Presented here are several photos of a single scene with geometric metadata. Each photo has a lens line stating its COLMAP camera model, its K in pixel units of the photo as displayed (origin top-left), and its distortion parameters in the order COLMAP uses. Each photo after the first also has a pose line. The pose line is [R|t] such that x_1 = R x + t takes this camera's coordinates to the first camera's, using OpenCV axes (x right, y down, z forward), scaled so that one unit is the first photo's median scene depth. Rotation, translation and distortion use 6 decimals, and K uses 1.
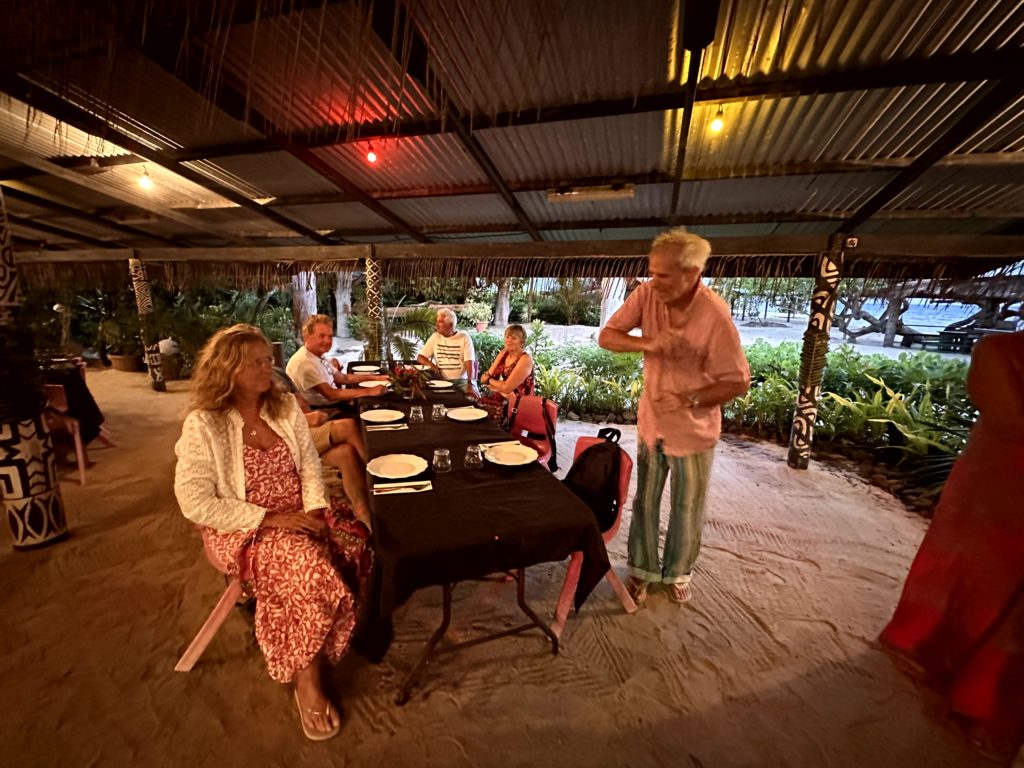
lens RADIAL K [[416.3, 0, 510.2], [0, 416.3, 386.7], [0, 0, 1]] dist [-0.001058, -0.000134]
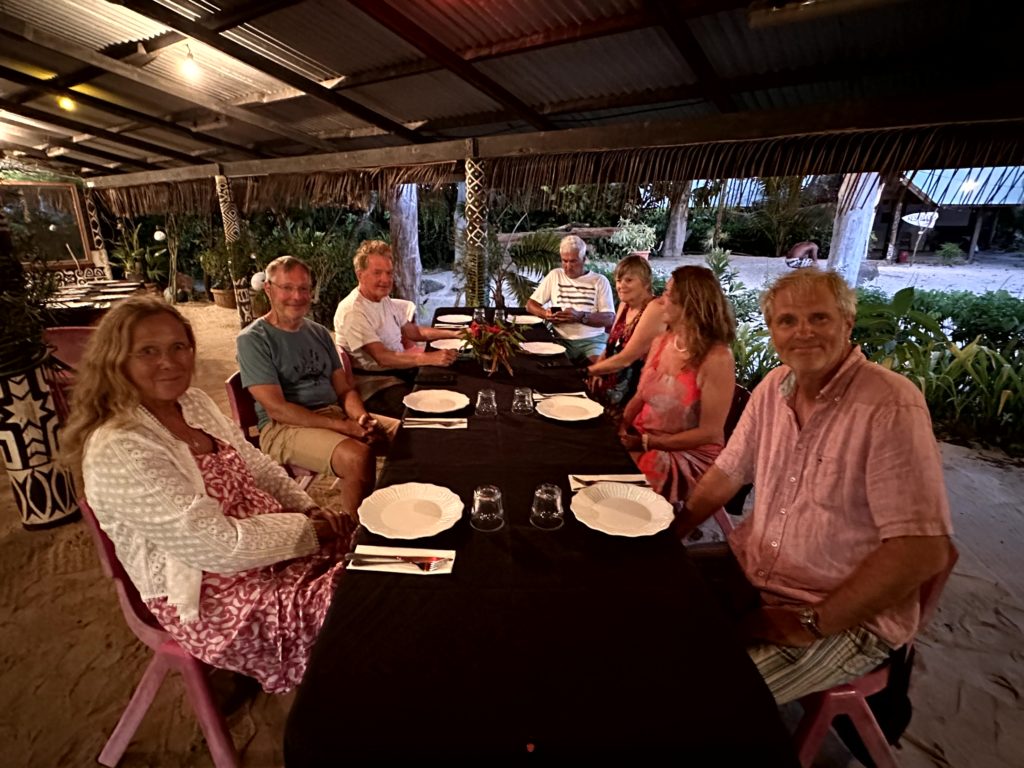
lens RADIAL K [[529.2, 0, 515.1], [0, 529.2, 386.4], [0, 0, 1]] dist [0.000433, 0.000166]
pose [[0.952177, 0.075747, -0.296010, 0.030129], [-0.047297, 0.993646, 0.102127, -0.026112], [0.301865, -0.083242, 0.949709, 0.164993]]
